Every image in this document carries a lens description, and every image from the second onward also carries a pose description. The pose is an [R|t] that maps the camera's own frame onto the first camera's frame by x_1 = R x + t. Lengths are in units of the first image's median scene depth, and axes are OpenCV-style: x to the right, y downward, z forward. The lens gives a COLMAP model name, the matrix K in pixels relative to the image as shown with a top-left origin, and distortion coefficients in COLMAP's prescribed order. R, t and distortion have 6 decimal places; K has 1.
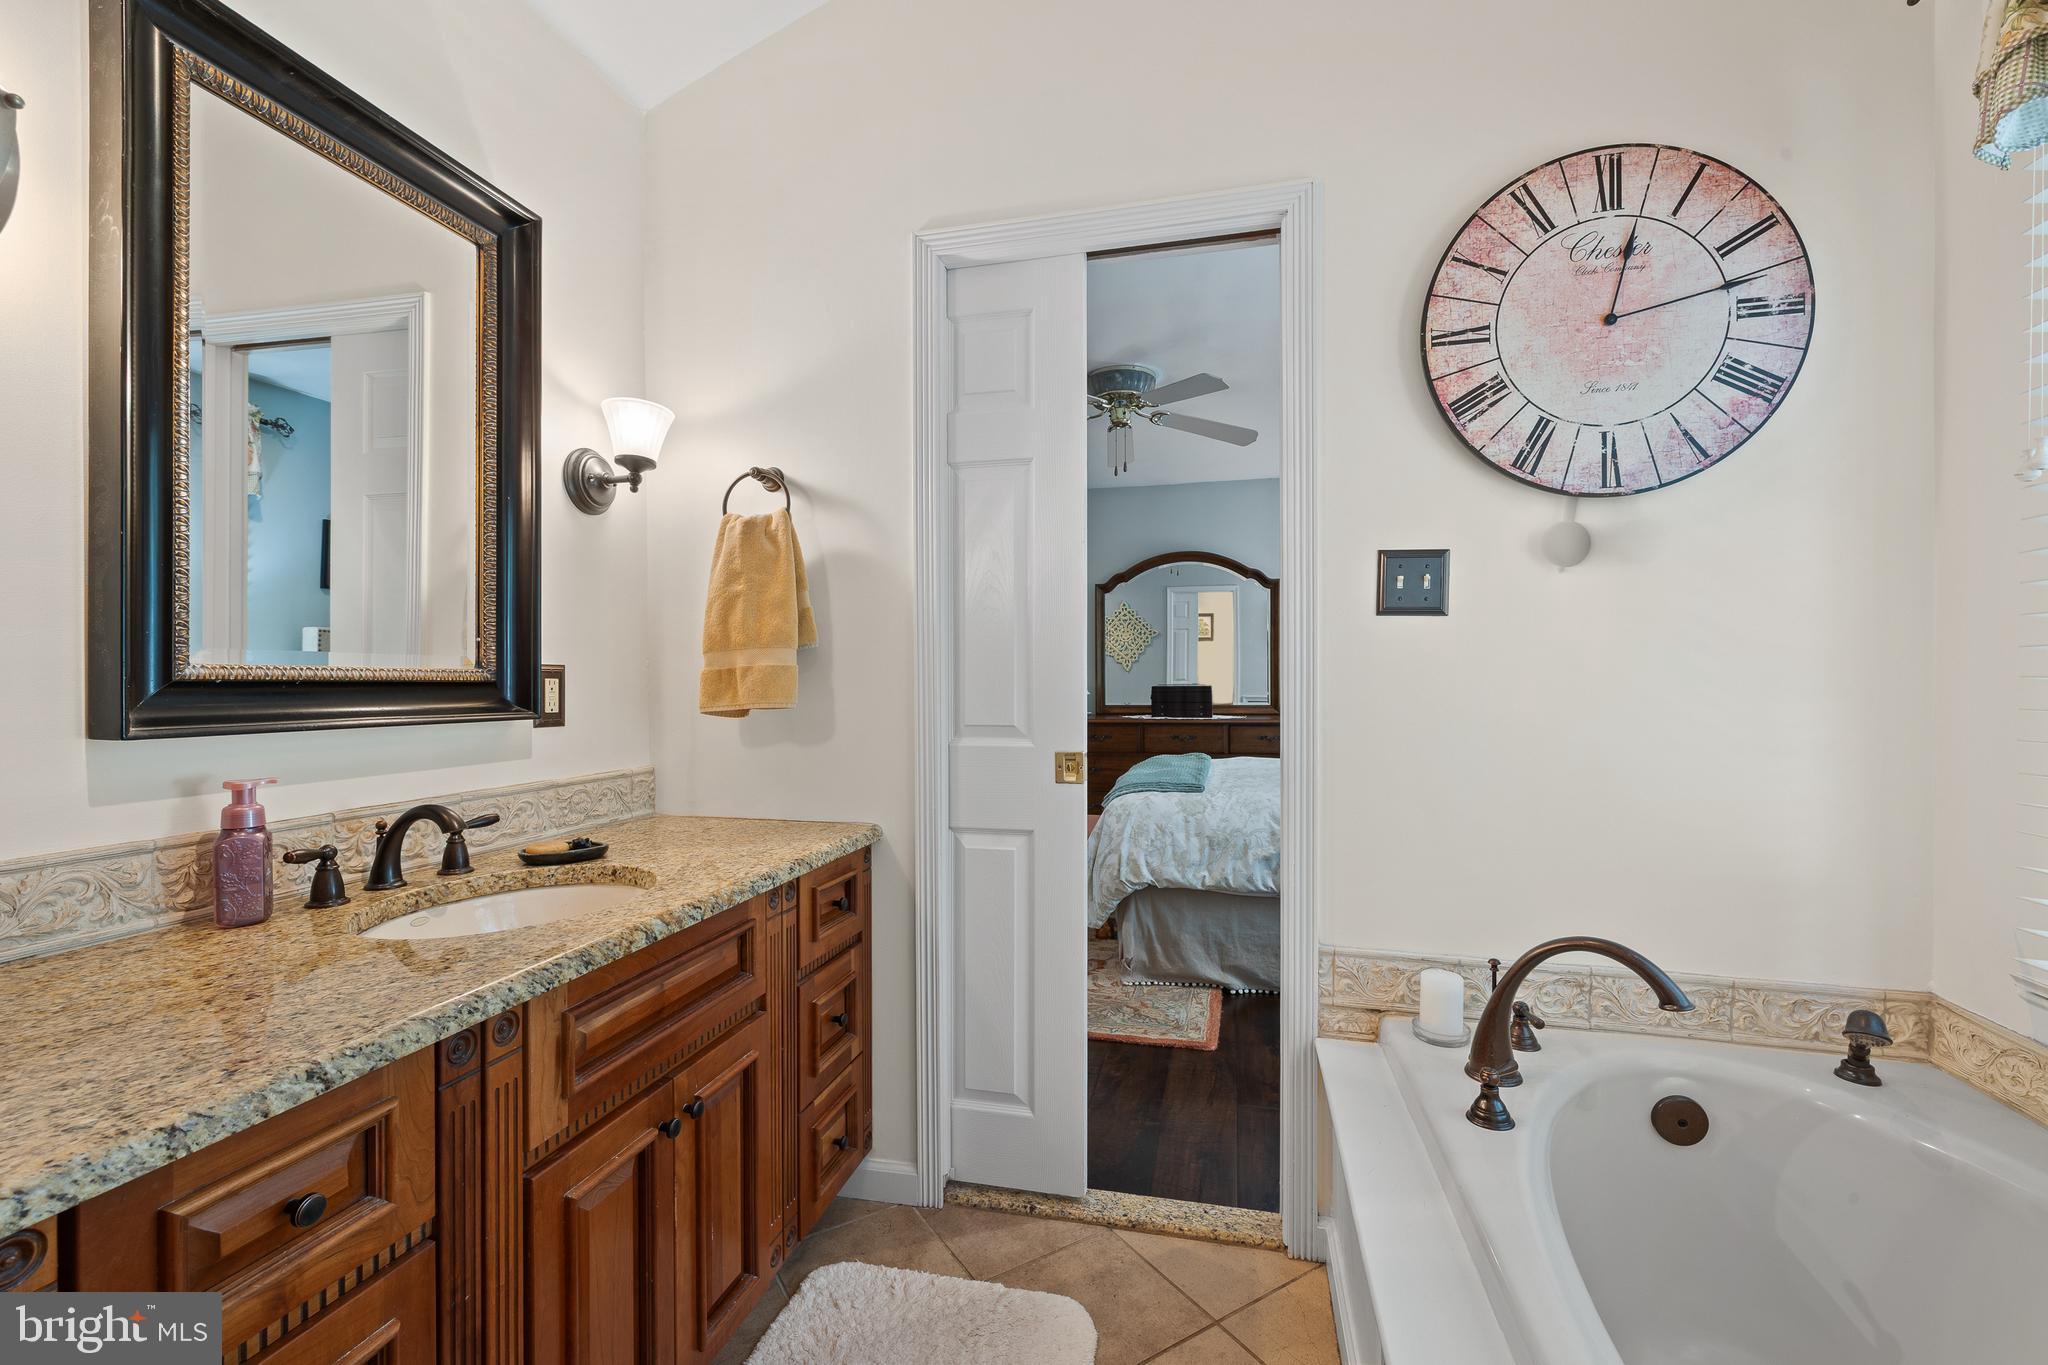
lens RADIAL K [[861.1, 0, 1031.3], [0, 861.1, 674.1], [0, 0, 1]] dist [-0.000170, -0.000019]
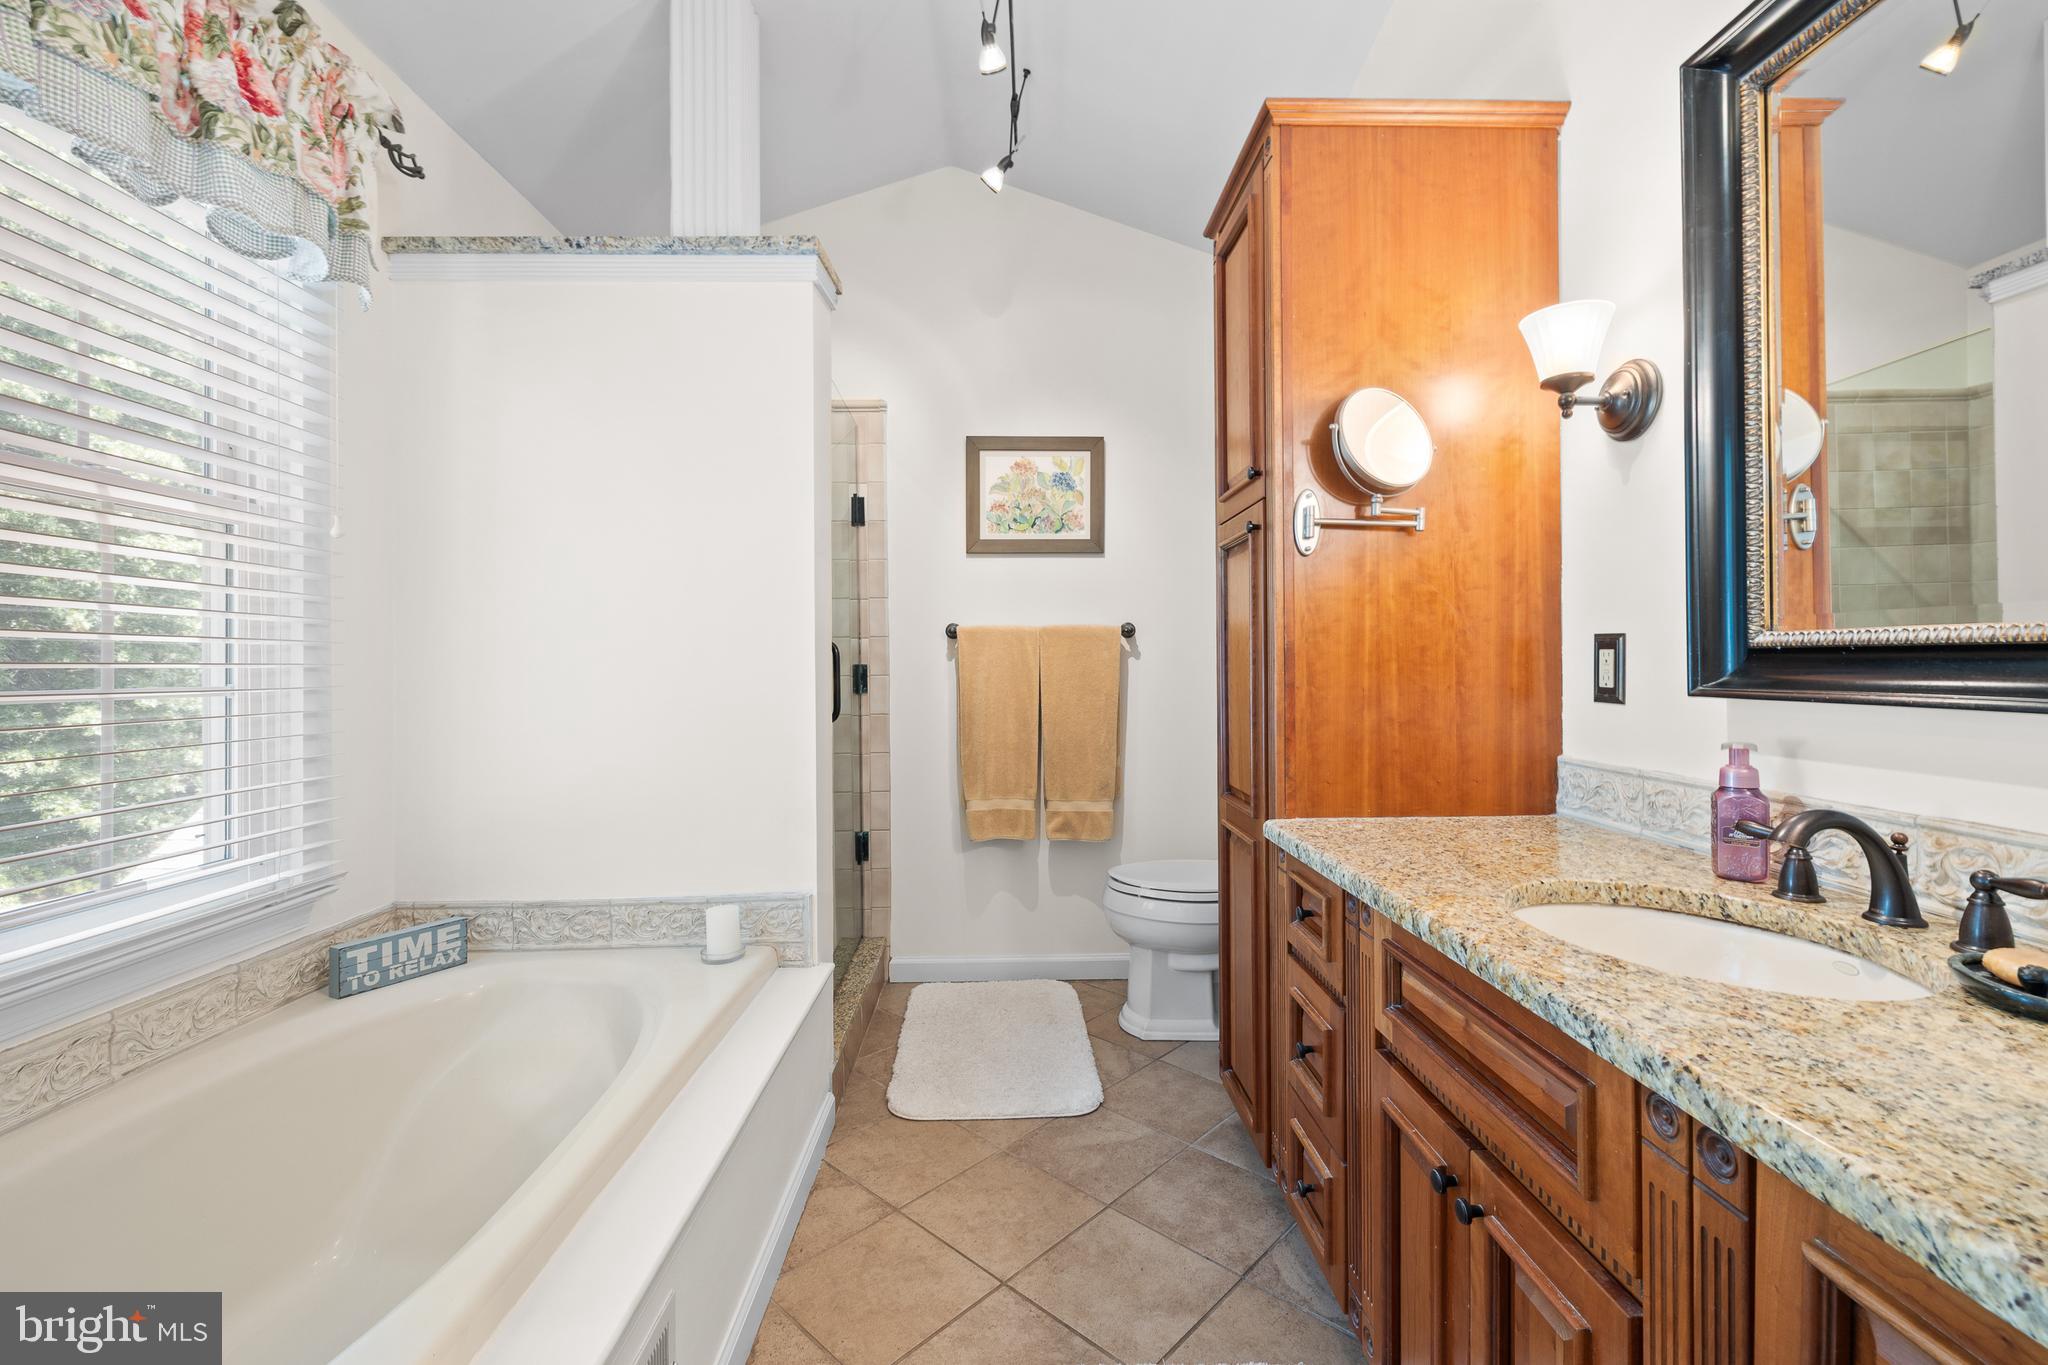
lens RADIAL K [[876.0, 0, 1030.0], [0, 876.0, 681.2], [0, 0, 1]] dist [0.000330, -0.000018]
pose [[-0.962956, 0.015957, -0.269184, 0.180560], [0.013244, 0.999842, 0.011894, 0.021452], [0.269331, 0.007888, -0.963015, 1.605914]]
